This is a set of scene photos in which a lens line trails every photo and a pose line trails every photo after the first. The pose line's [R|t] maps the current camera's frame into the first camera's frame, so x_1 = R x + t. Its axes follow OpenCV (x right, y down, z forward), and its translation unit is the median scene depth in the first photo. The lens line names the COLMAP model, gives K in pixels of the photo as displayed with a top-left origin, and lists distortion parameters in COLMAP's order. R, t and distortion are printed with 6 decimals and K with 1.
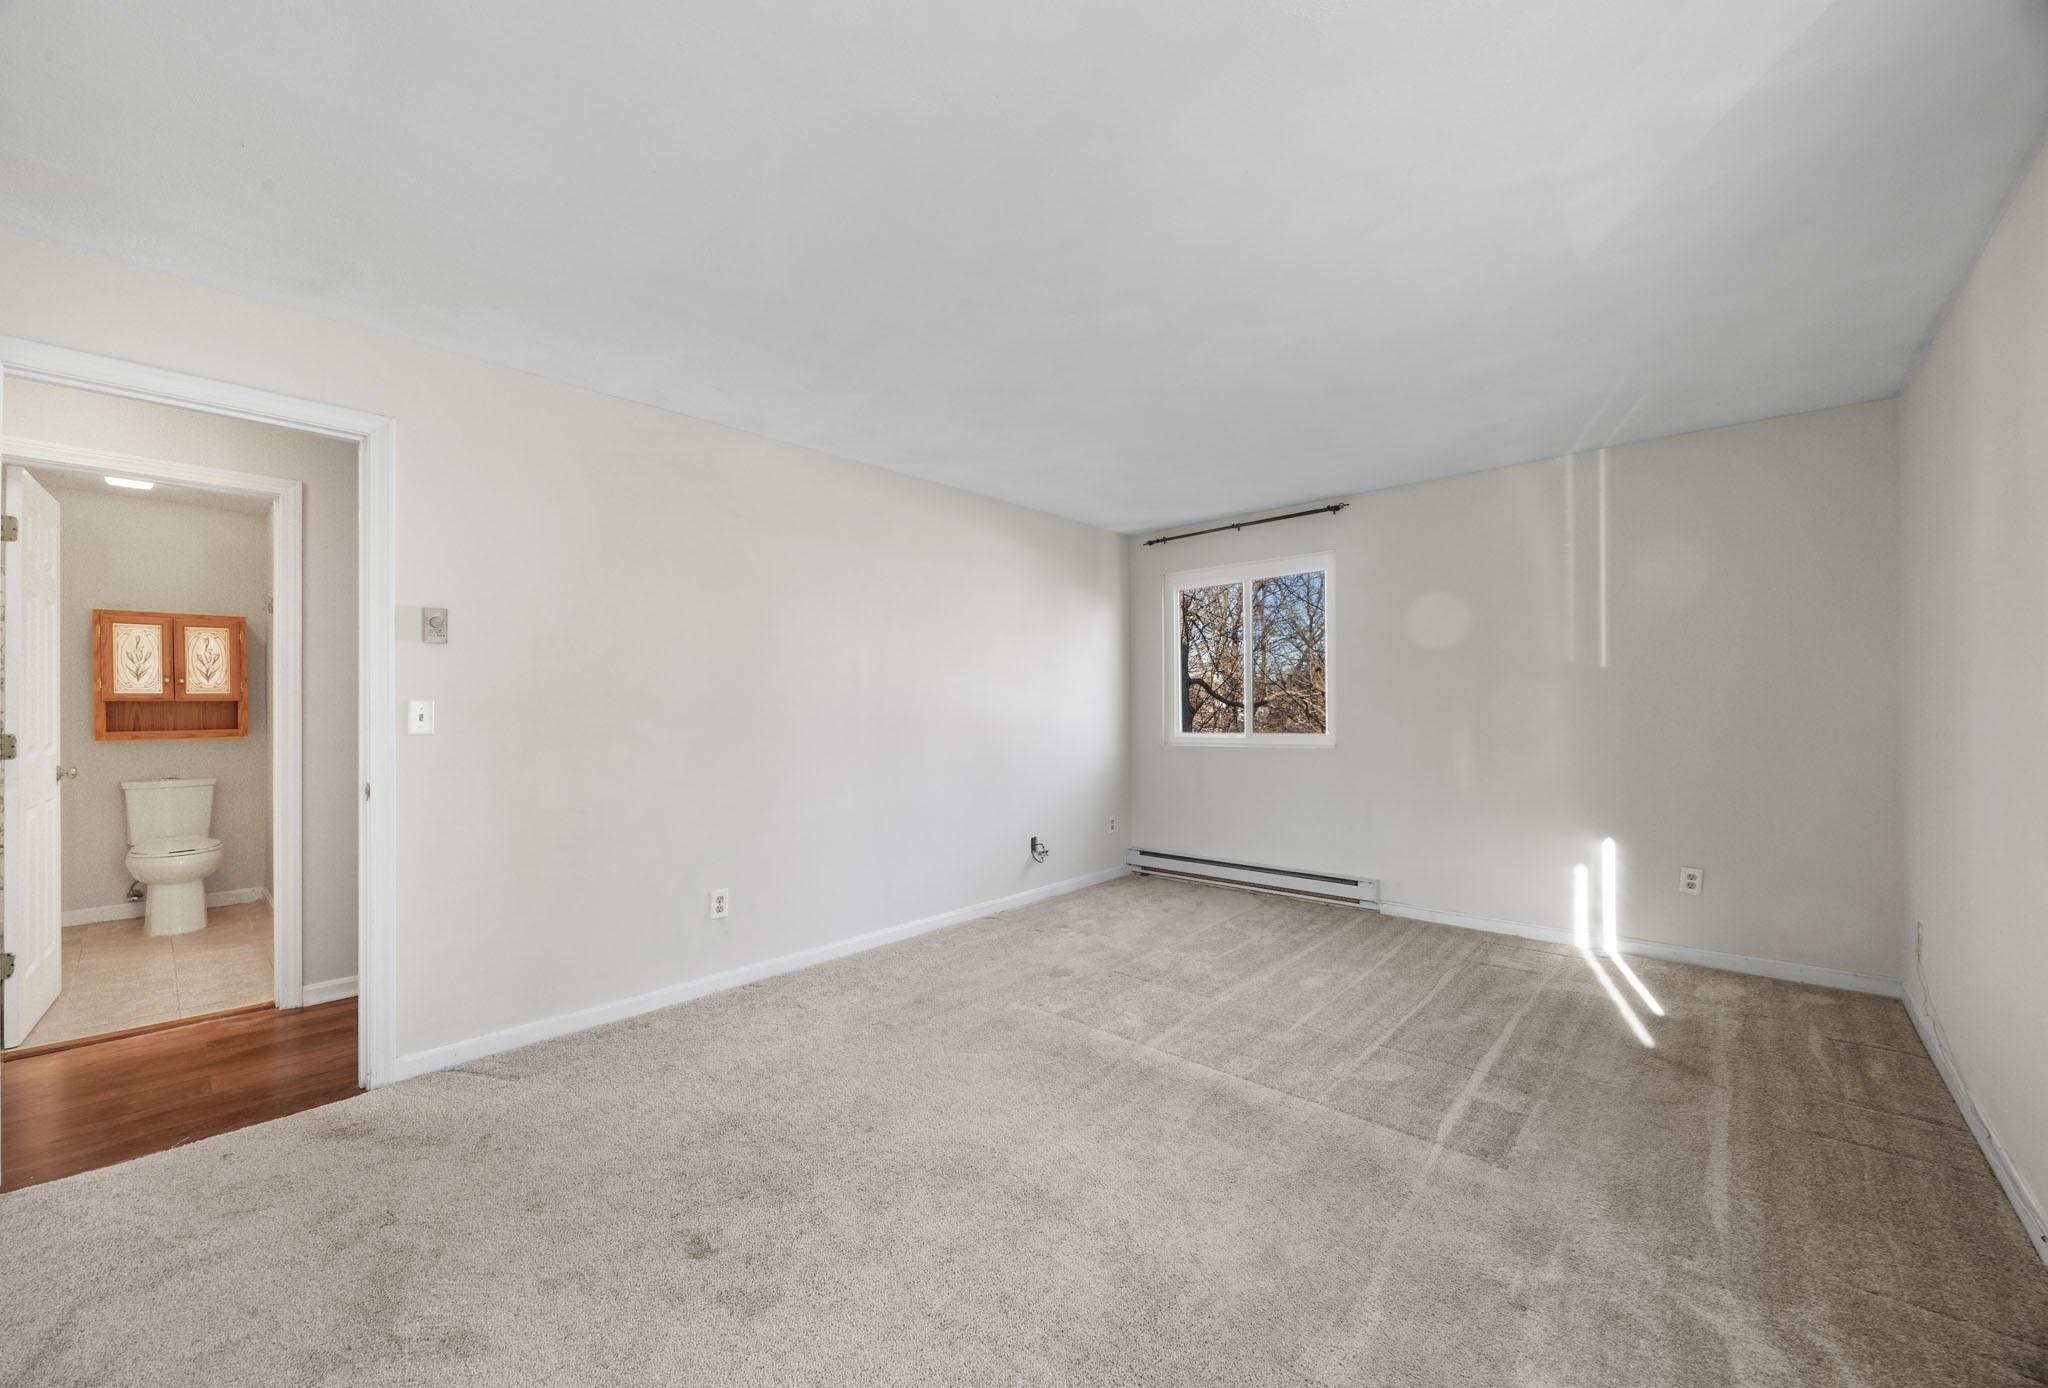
lens RADIAL K [[784.5, 0, 1006.1], [0, 784.5, 707.2], [0, 0, 1]] dist [-0.002011, 0.000048]
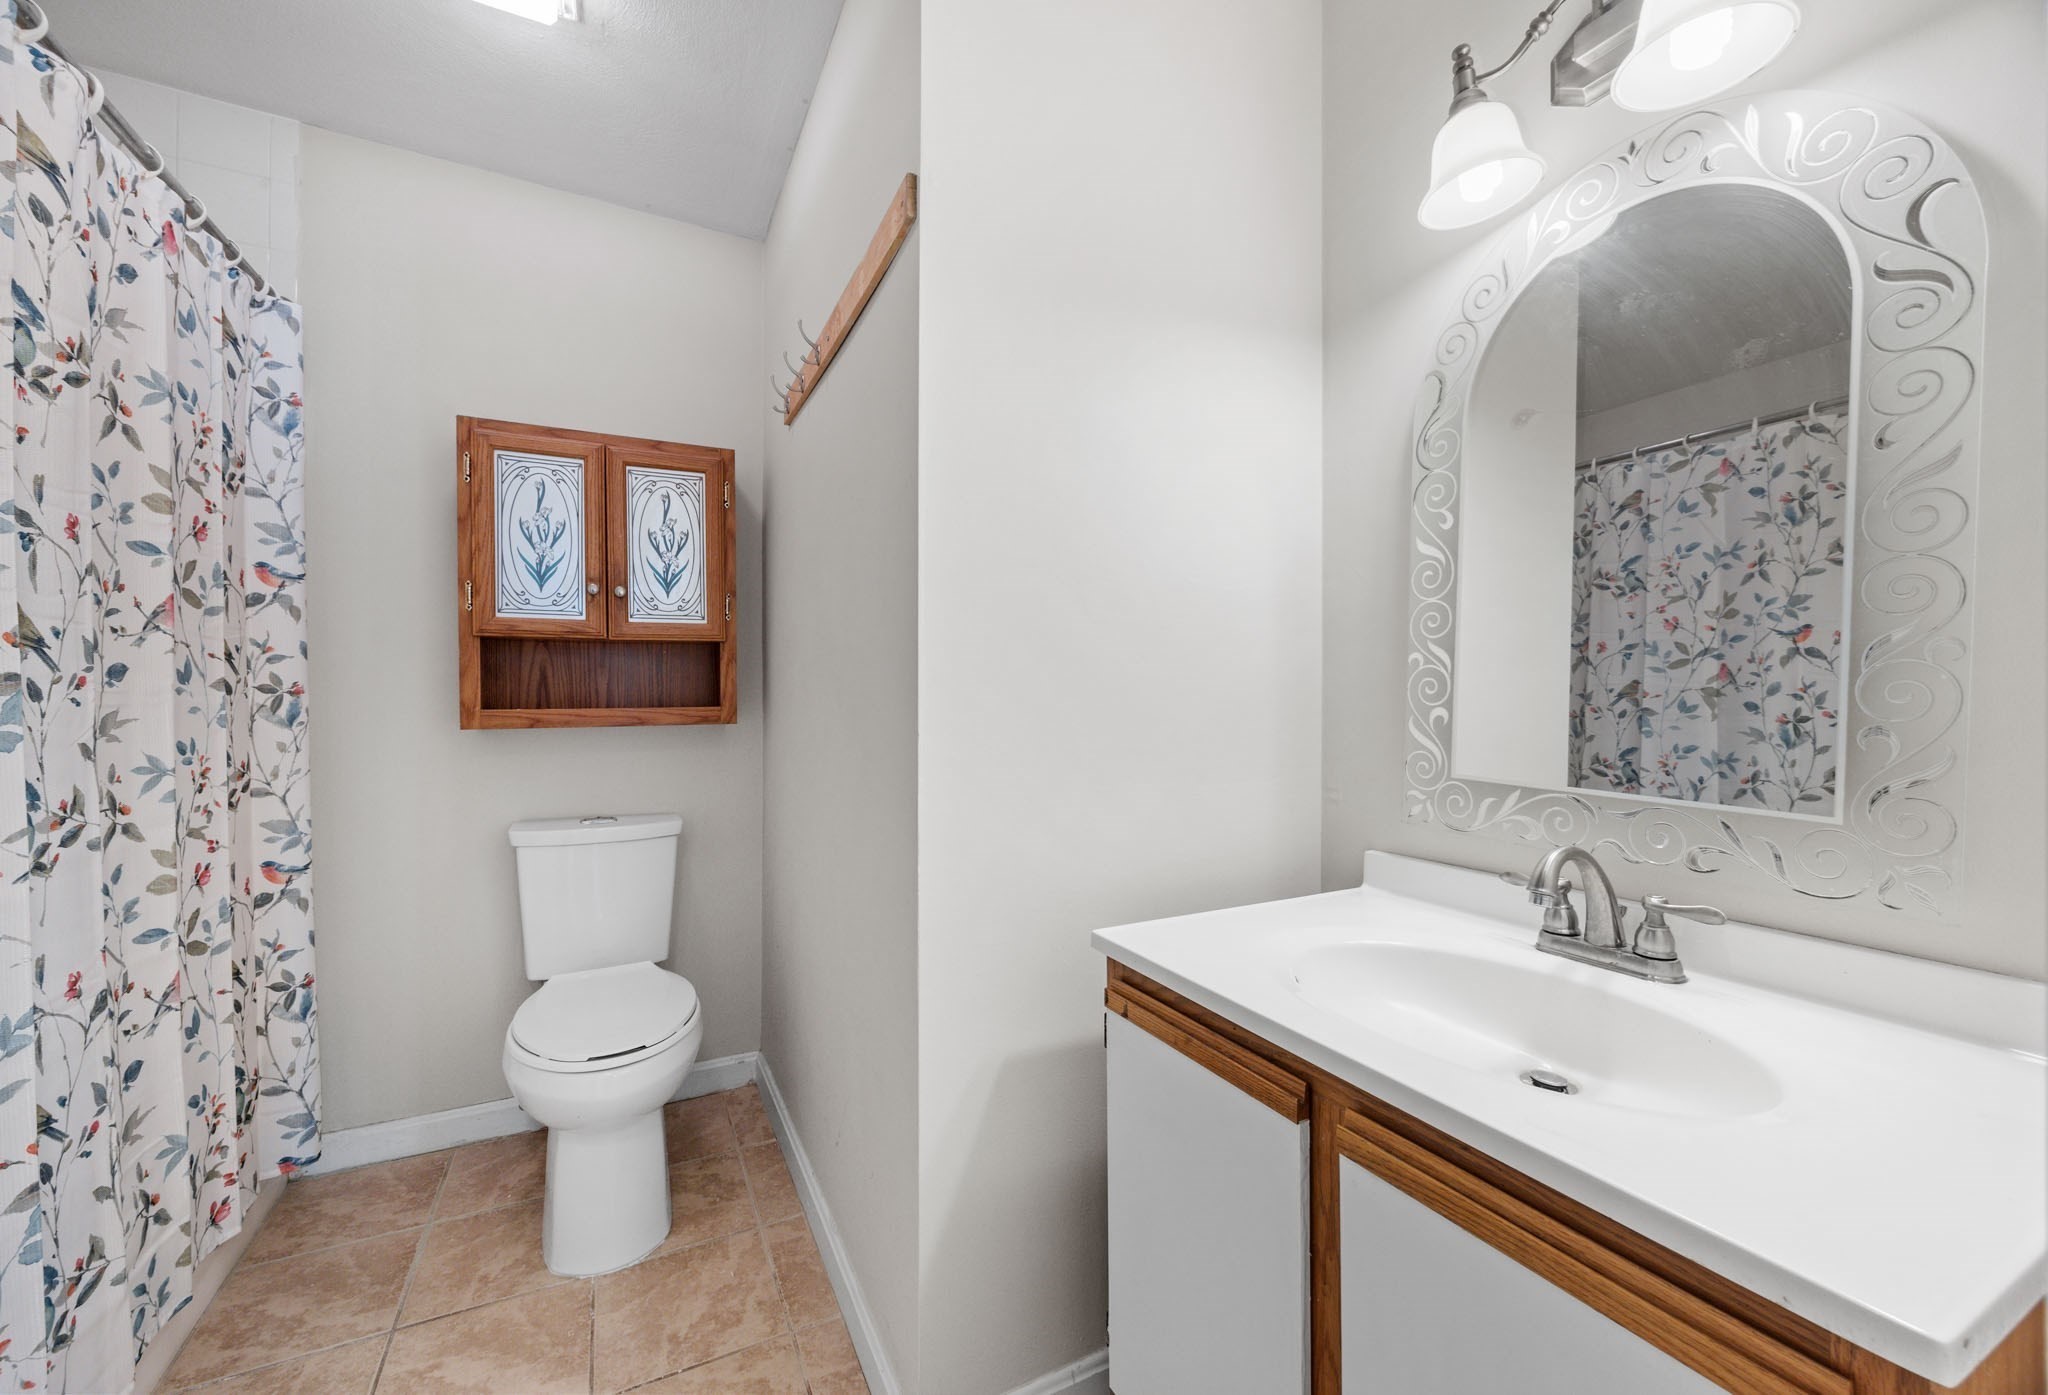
lens RADIAL K [[801.2, 0, 1022.0], [0, 801.2, 699.4], [0, 0, 1]] dist [-0.002918, 0.000348]
pose [[0.942056, 0.009092, -0.335332, -0.701286], [-0.006925, 0.999947, 0.007658, 0.020333], [0.335384, -0.004892, 0.942069, 0.662814]]
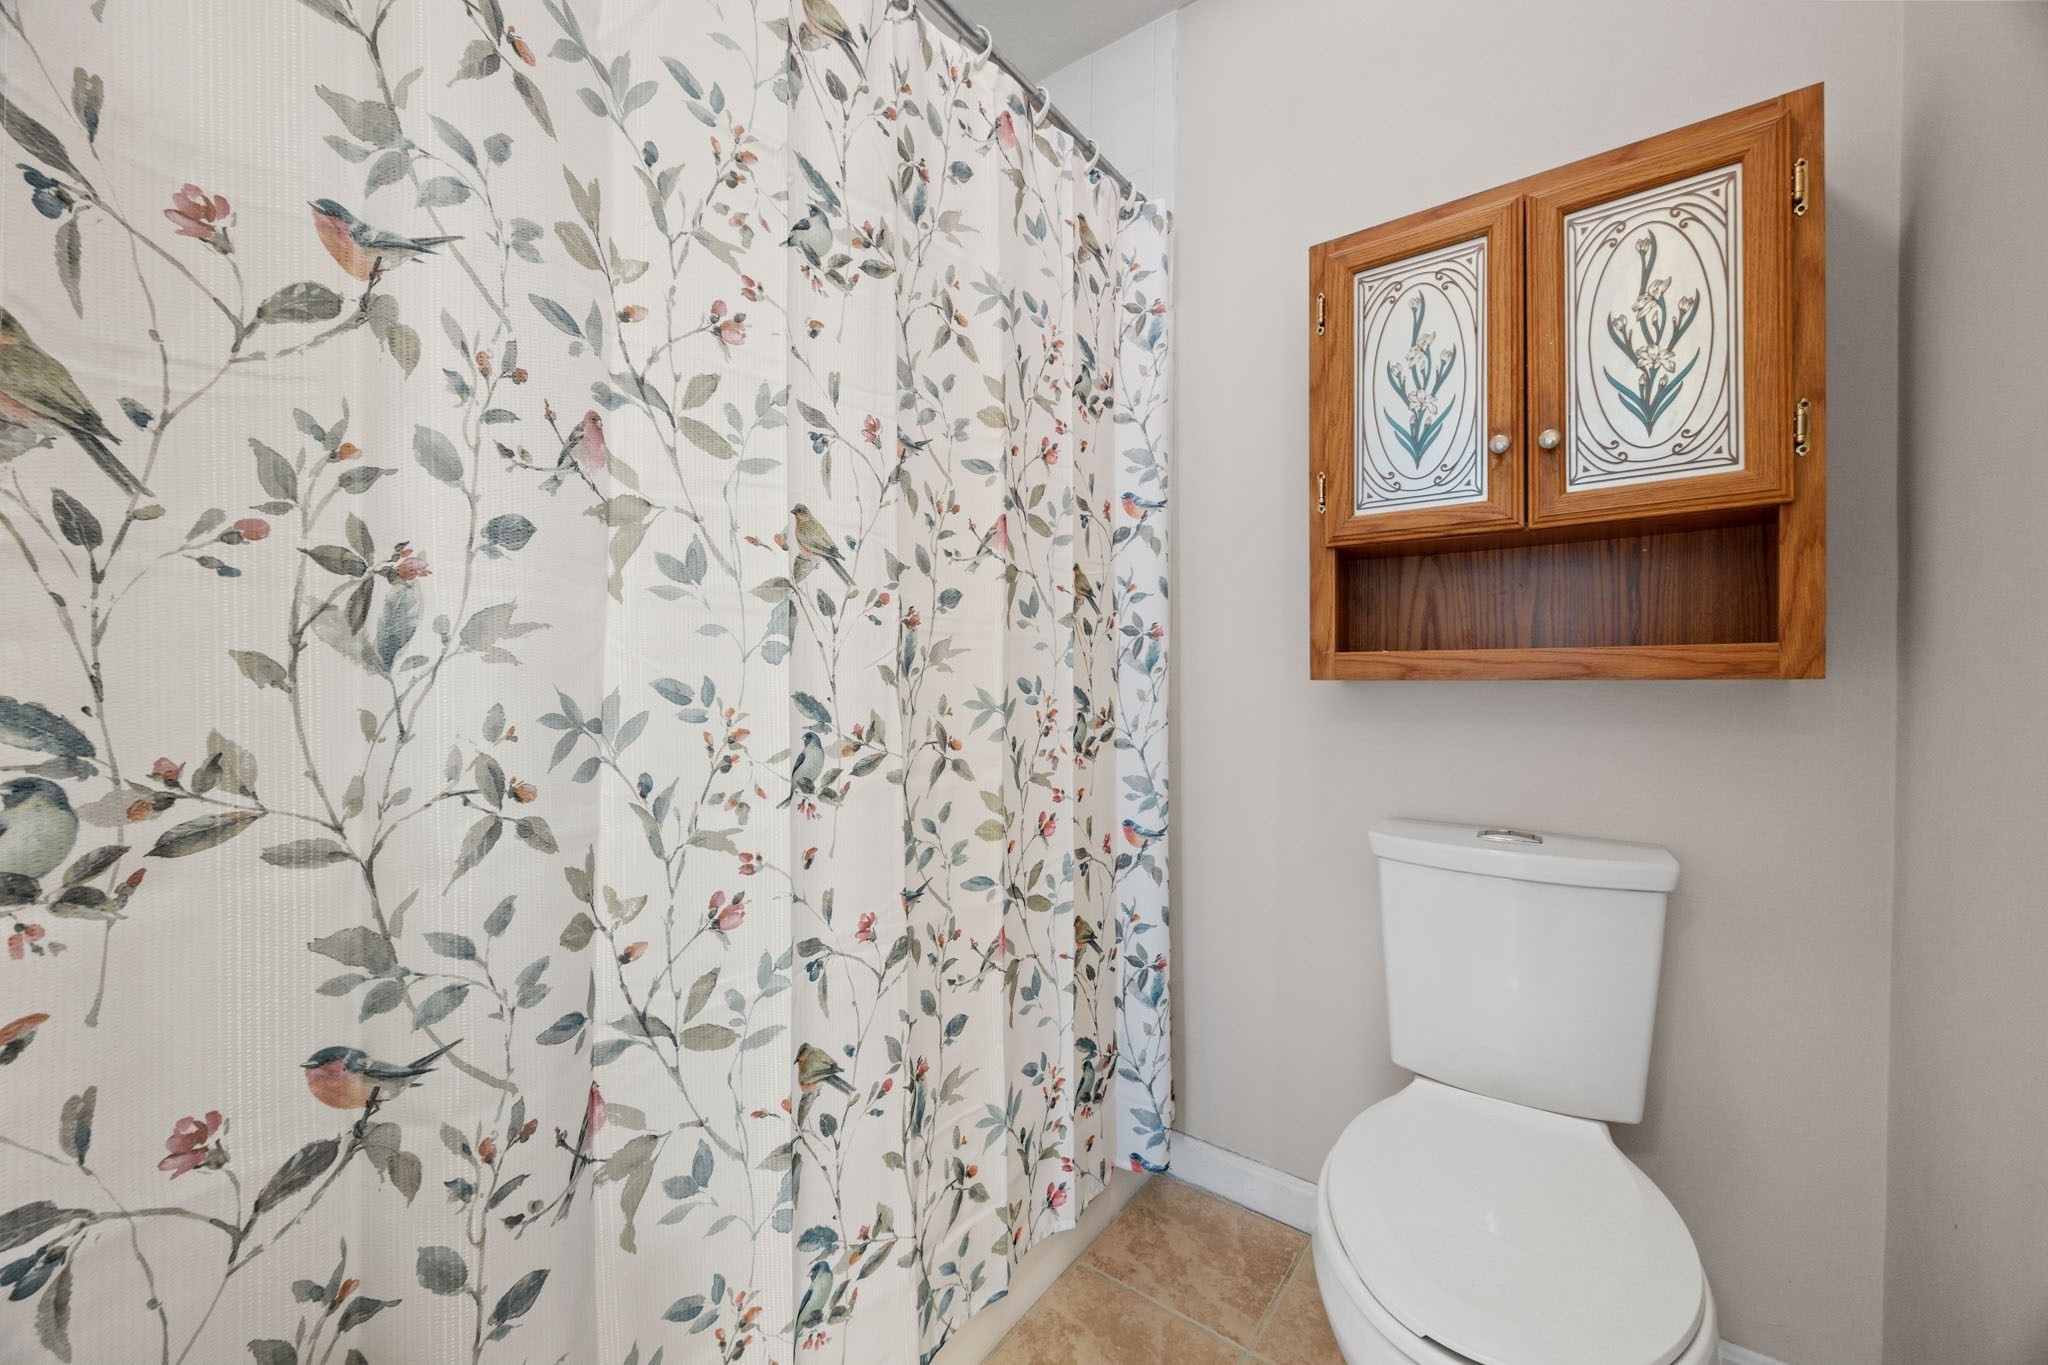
lens RADIAL K [[782.7, 0, 1010.6], [0, 782.7, 682.9], [0, 0, 1]] dist [-0.004835, -0.000018]
pose [[0.103875, 0.009743, -0.994543, -0.832043], [-0.009365, 0.999917, 0.008818, 0.040508], [0.994546, 0.008398, 0.103958, 0.811275]]
